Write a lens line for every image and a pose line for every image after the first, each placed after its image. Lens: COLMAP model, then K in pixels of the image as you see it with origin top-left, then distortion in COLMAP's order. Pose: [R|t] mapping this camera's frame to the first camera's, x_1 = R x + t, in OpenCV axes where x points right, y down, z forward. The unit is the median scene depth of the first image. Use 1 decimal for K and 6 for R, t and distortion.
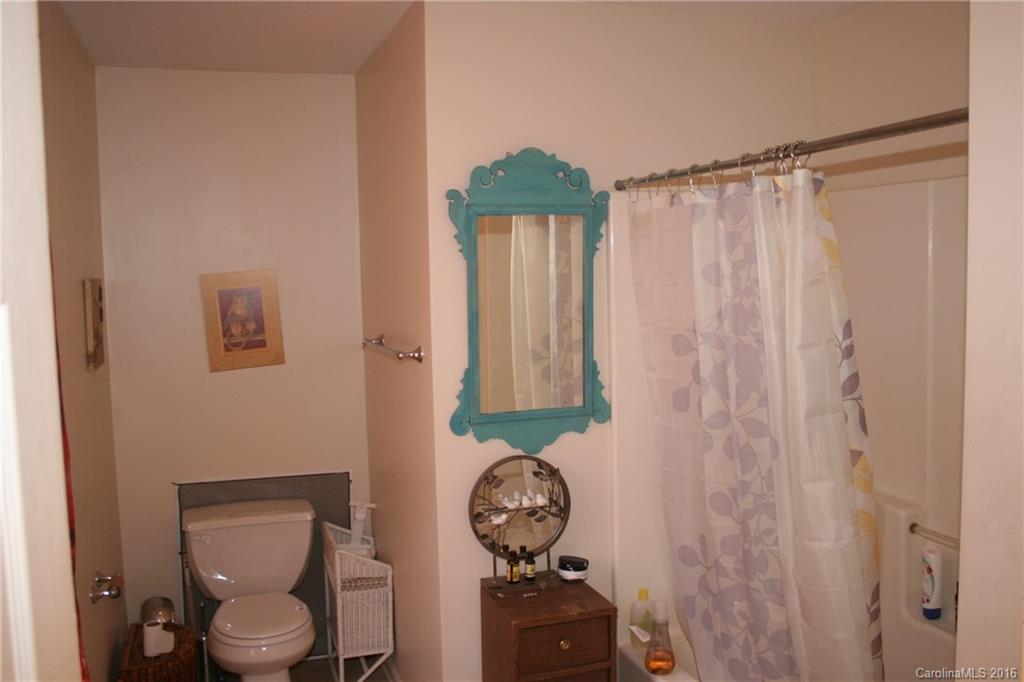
lens RADIAL K [[952.7, 0, 512.0], [0, 952.7, 341.0], [0, 0, 1]] dist [-0.059823, 0.097418]
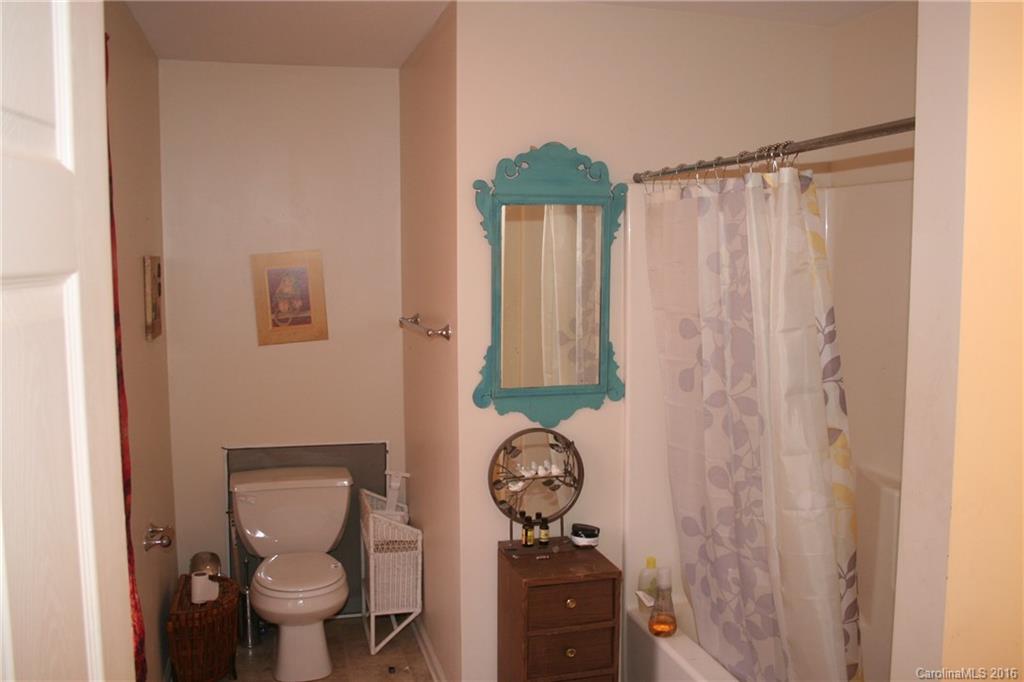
lens RADIAL K [[965.3, 0, 512.0], [0, 965.3, 341.0], [0, 0, 1]] dist [-0.009884, -0.006503]
pose [[0.997658, 0.024543, -0.063849, 0.046948], [-0.023653, 0.999613, 0.014644, 0.006230], [0.064184, -0.013099, 0.997852, -0.090264]]
